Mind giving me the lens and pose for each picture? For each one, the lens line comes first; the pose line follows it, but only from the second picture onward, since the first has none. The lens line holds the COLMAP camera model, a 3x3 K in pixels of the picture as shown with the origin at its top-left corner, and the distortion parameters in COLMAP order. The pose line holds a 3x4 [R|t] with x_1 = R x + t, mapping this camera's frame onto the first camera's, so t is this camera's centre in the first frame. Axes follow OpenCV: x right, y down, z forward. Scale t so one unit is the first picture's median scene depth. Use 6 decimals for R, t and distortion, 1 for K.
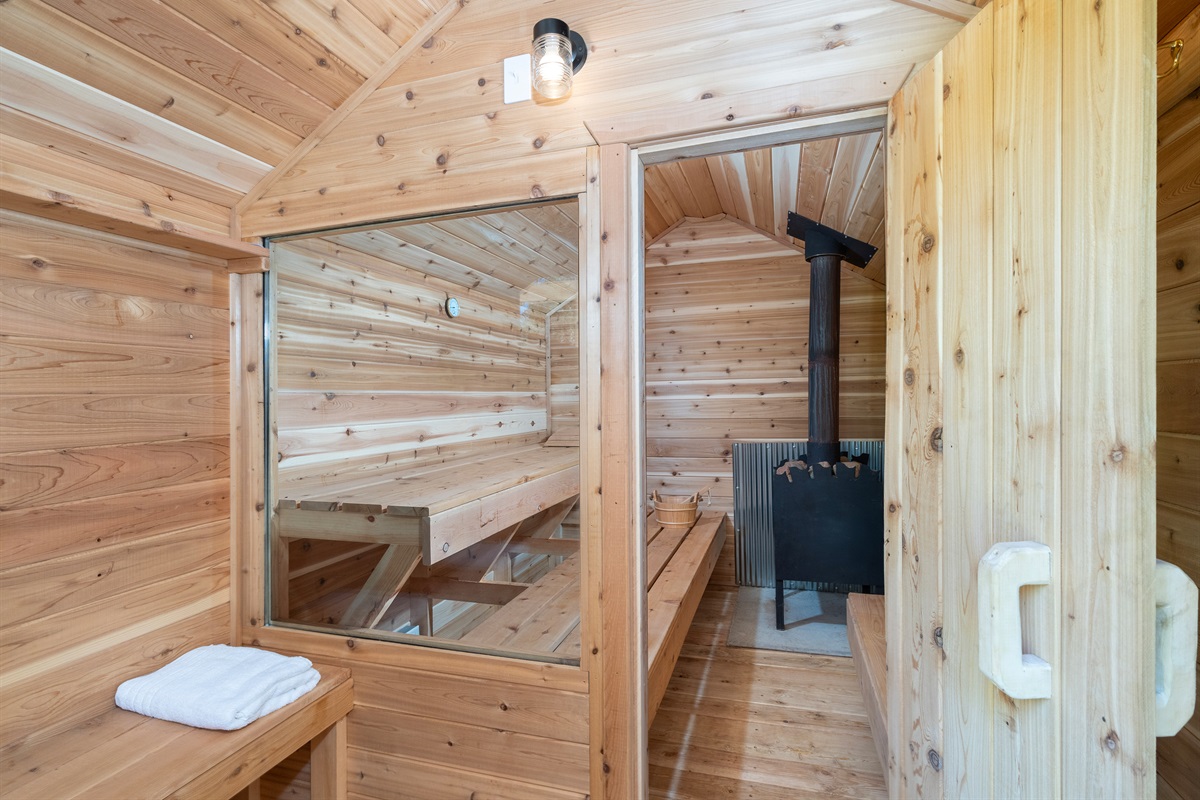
lens RADIAL K [[579.9, 0, 598.7], [0, 579.9, 404.6], [0, 0, 1]] dist [-0.000359, -0.000411]
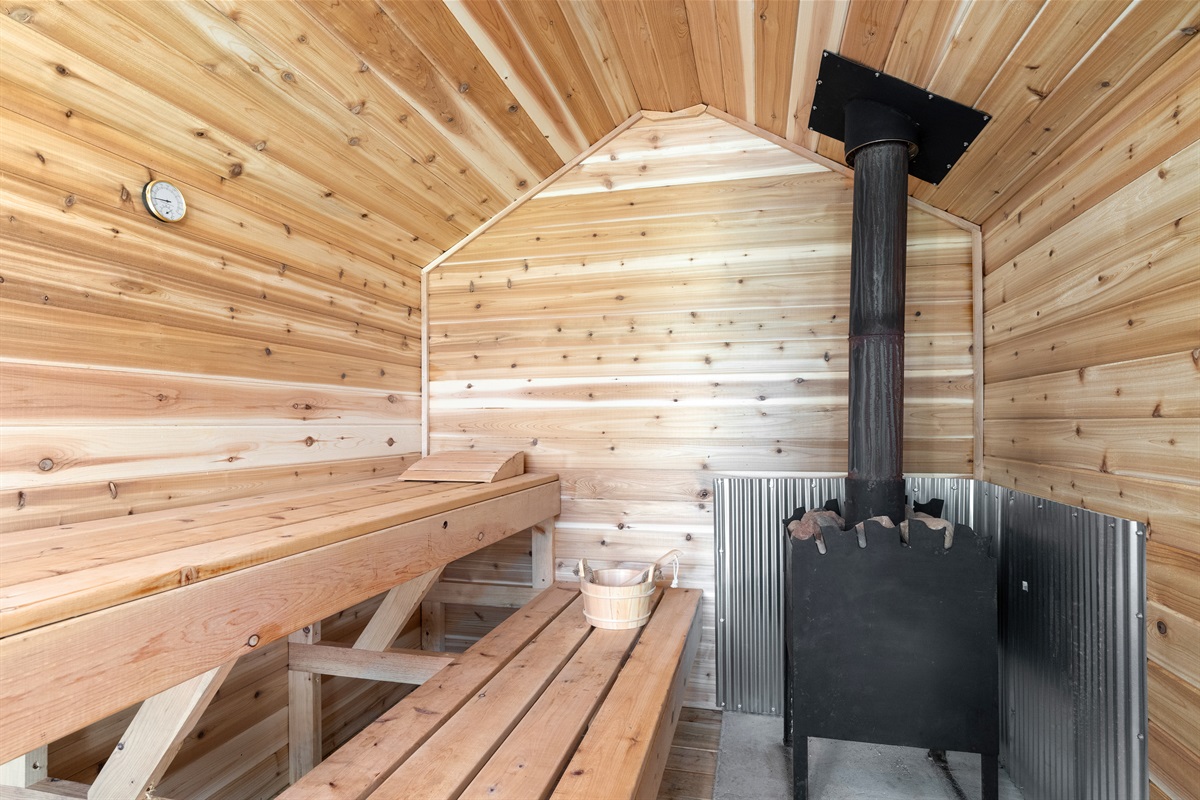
lens RADIAL K [[625.3, 0, 600.7], [0, 625.3, 405.0], [0, 0, 1]] dist [-0.002239, 0.000311]
pose [[0.998041, 0.018016, 0.059912, 0.083866], [-0.015621, 0.999069, -0.040208, 0.020702], [-0.060581, 0.039193, 0.997394, 0.411871]]
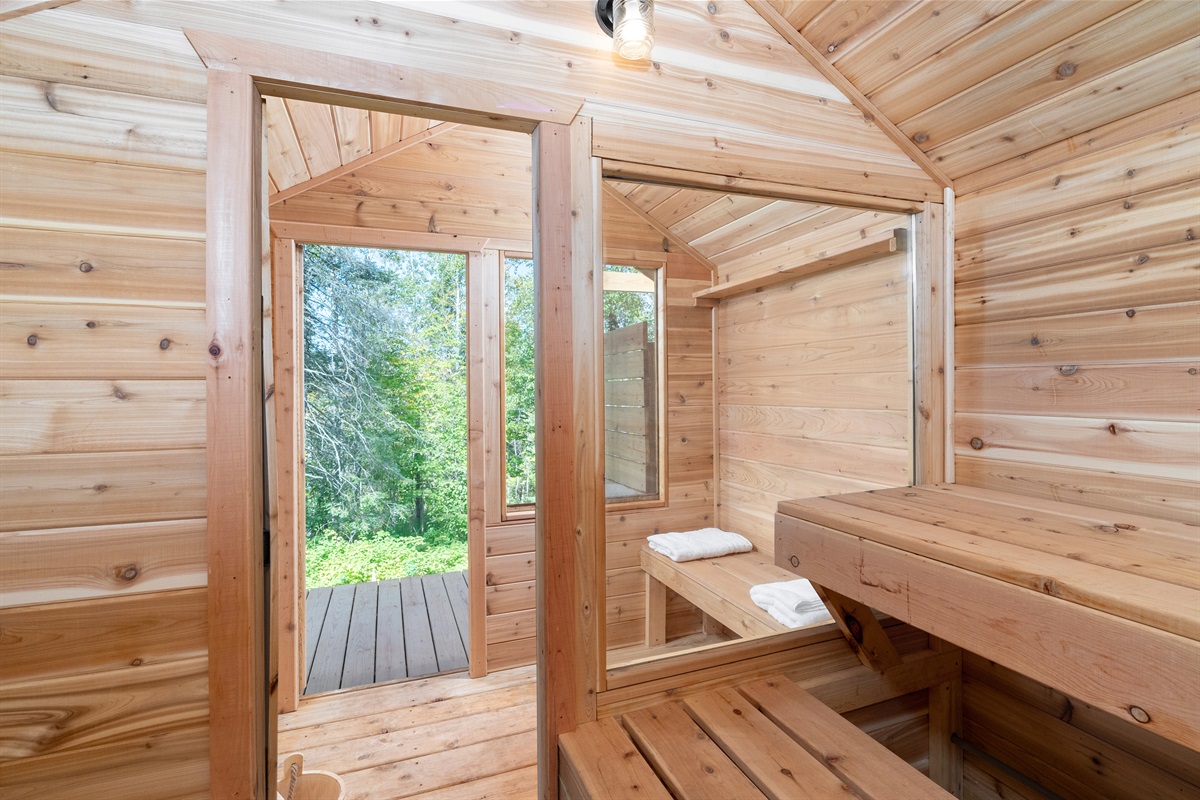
lens RADIAL K [[579.9, 0, 606.9], [0, 579.9, 378.3], [0, 0, 1]] dist [-0.000359, -0.000411]
pose [[-0.775741, 0.025691, -0.630528, 0.252414], [0.023627, 0.999653, 0.011662, -0.017759], [0.630609, -0.005851, -0.776079, 0.802841]]
